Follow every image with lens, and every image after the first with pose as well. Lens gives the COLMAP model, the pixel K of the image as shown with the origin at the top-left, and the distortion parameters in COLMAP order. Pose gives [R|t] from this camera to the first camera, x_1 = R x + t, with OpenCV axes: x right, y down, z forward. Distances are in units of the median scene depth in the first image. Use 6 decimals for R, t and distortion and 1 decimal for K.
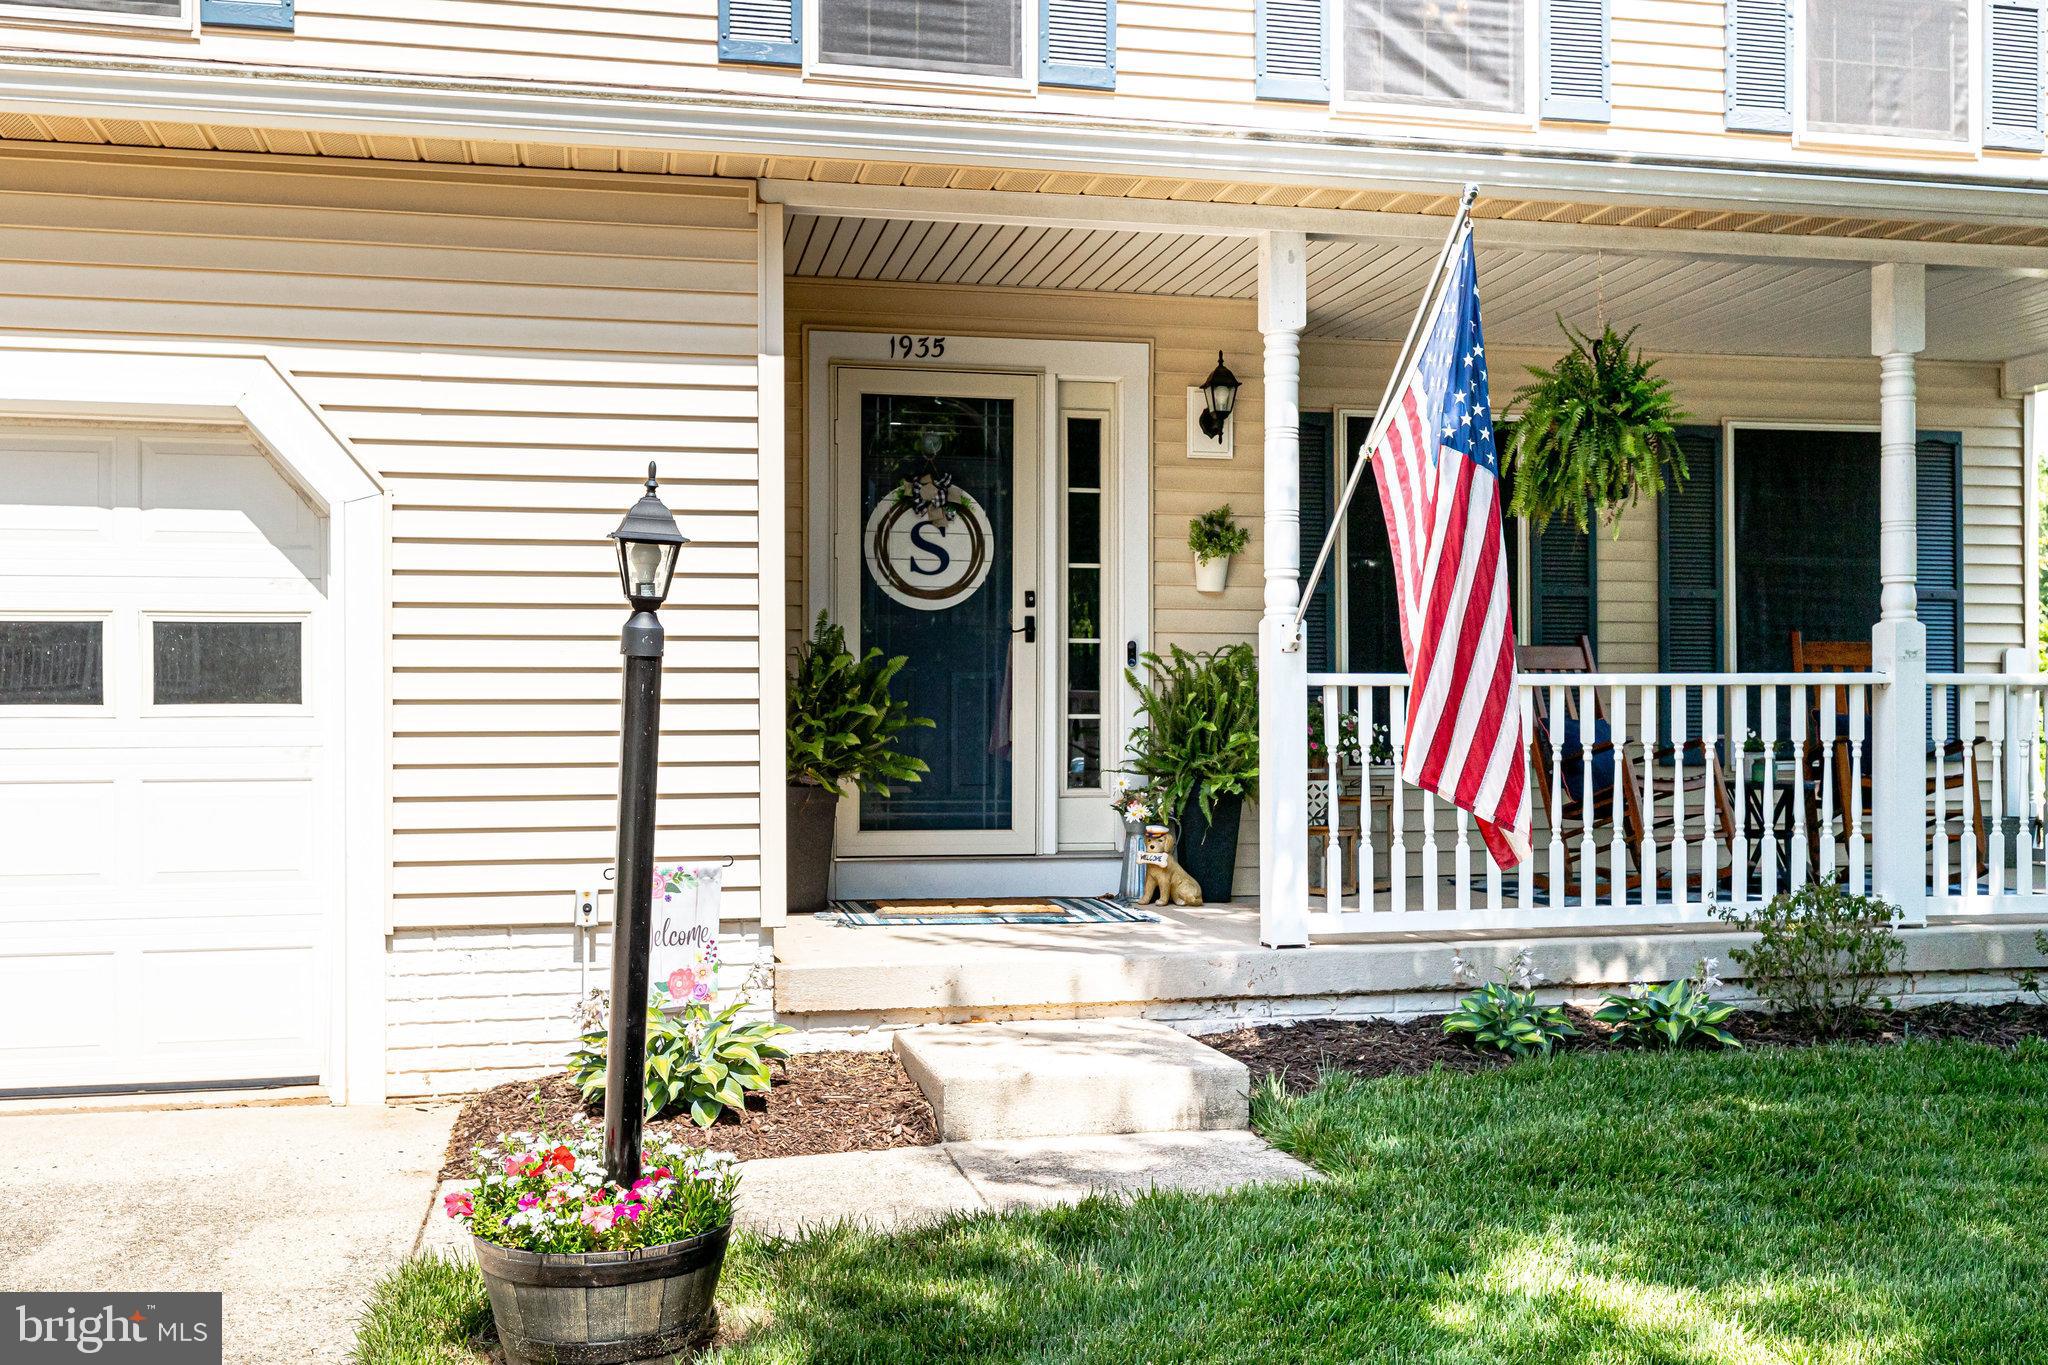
lens RADIAL K [[2031.9, 0, 1012.3], [0, 2031.9, 678.8], [0, 0, 1]] dist [-0.003732, 0.000000]
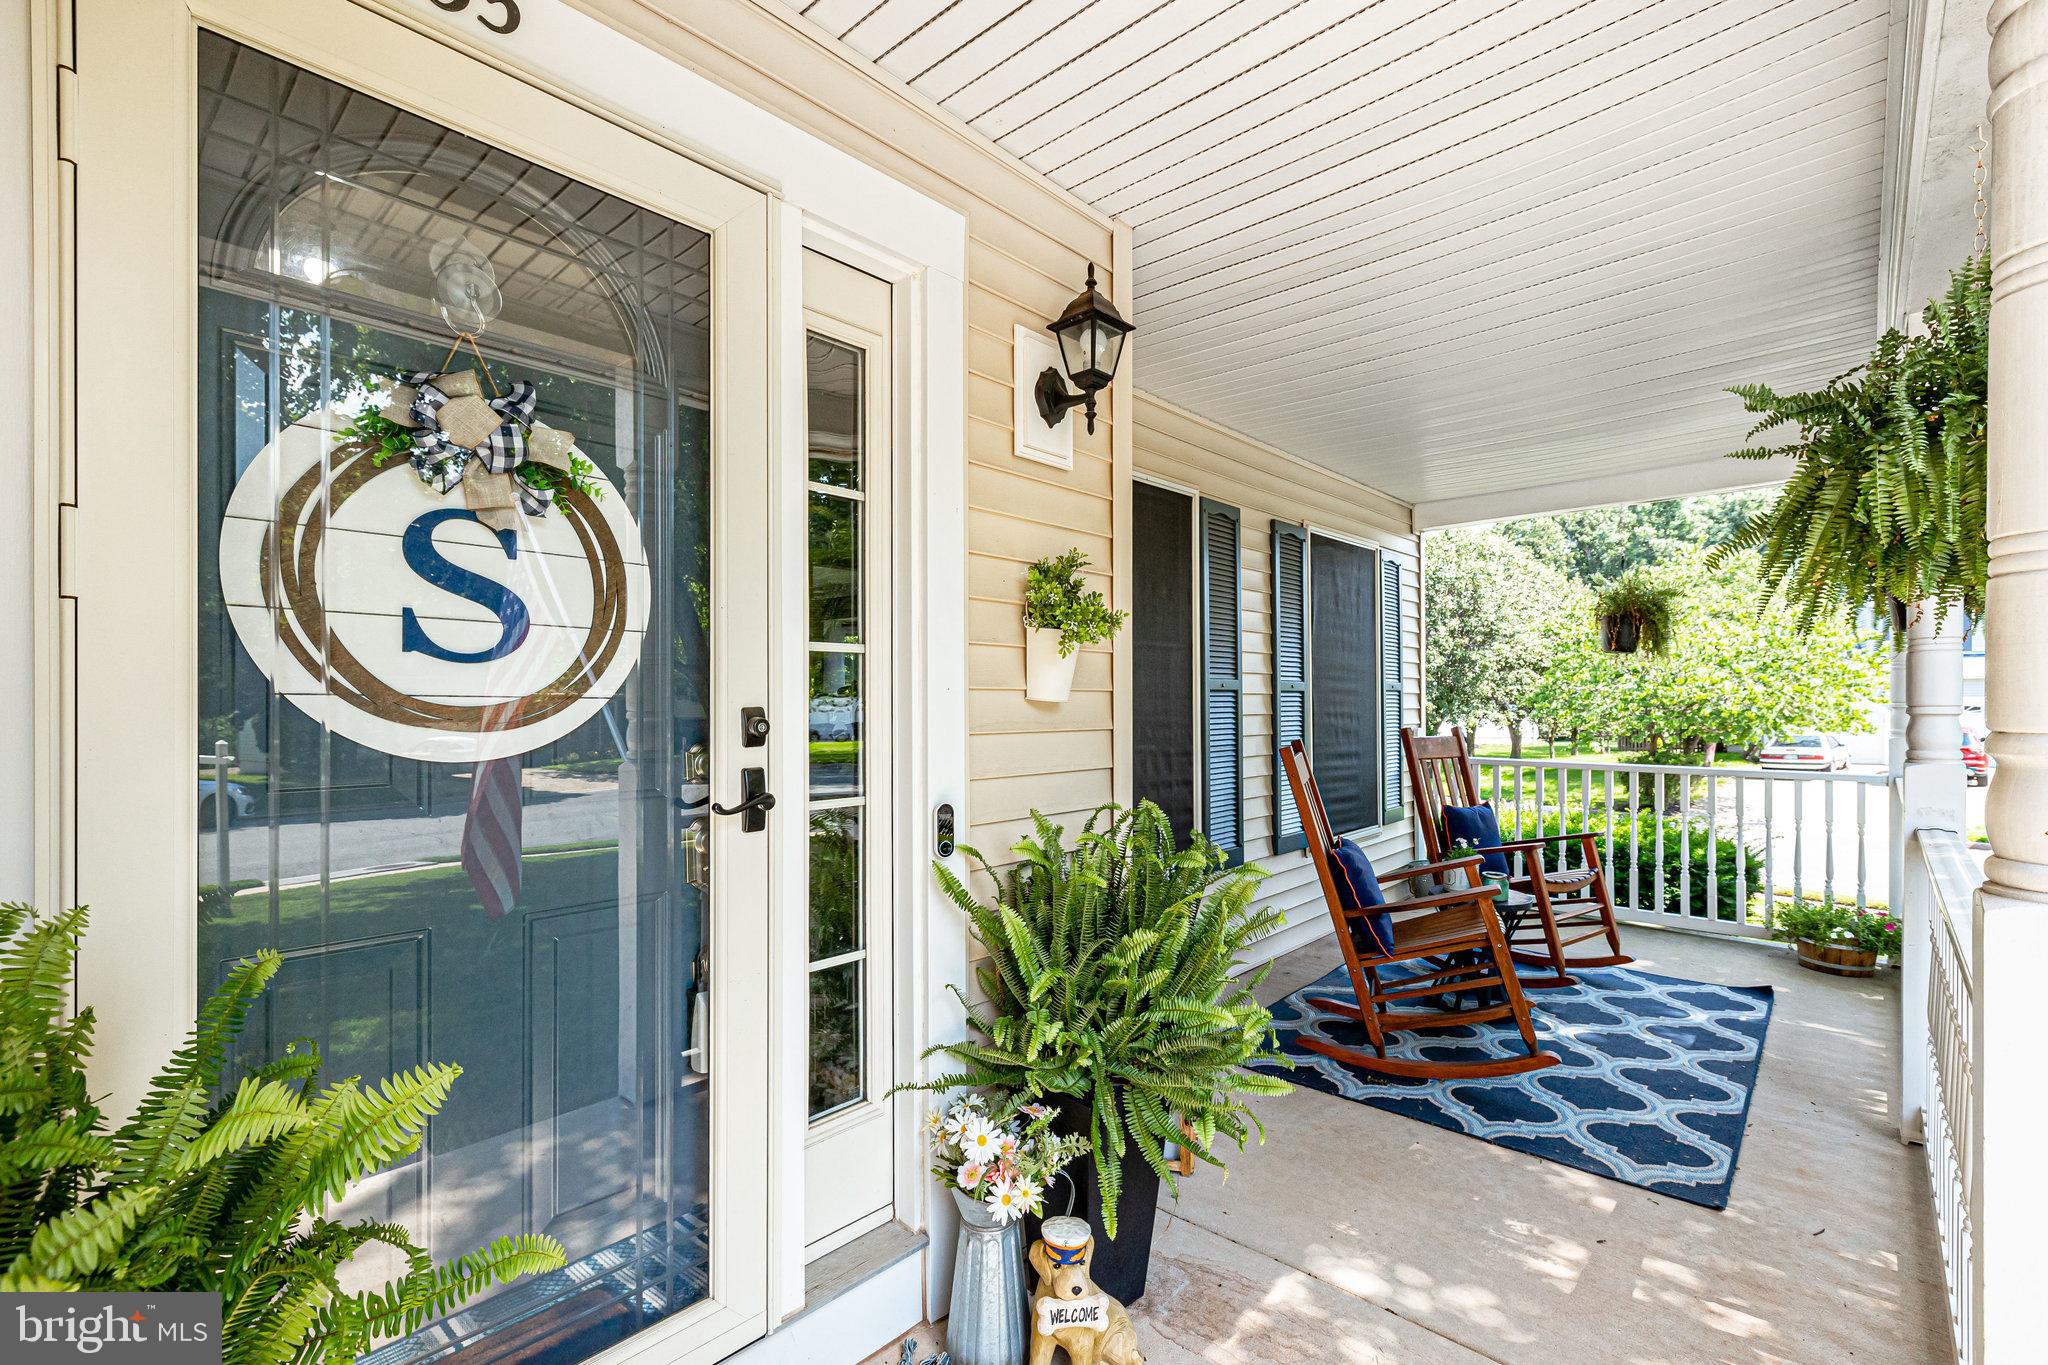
lens RADIAL K [[913.1, 0, 1036.5], [0, 913.1, 697.5], [0, 0, 1]] dist [0.002955, -0.000008]
pose [[0.801195, 0.000400, 0.598404, -0.056555], [-0.008741, 0.999901, 0.011035, -0.047894], [-0.598340, -0.014071, 0.801119, 0.816178]]
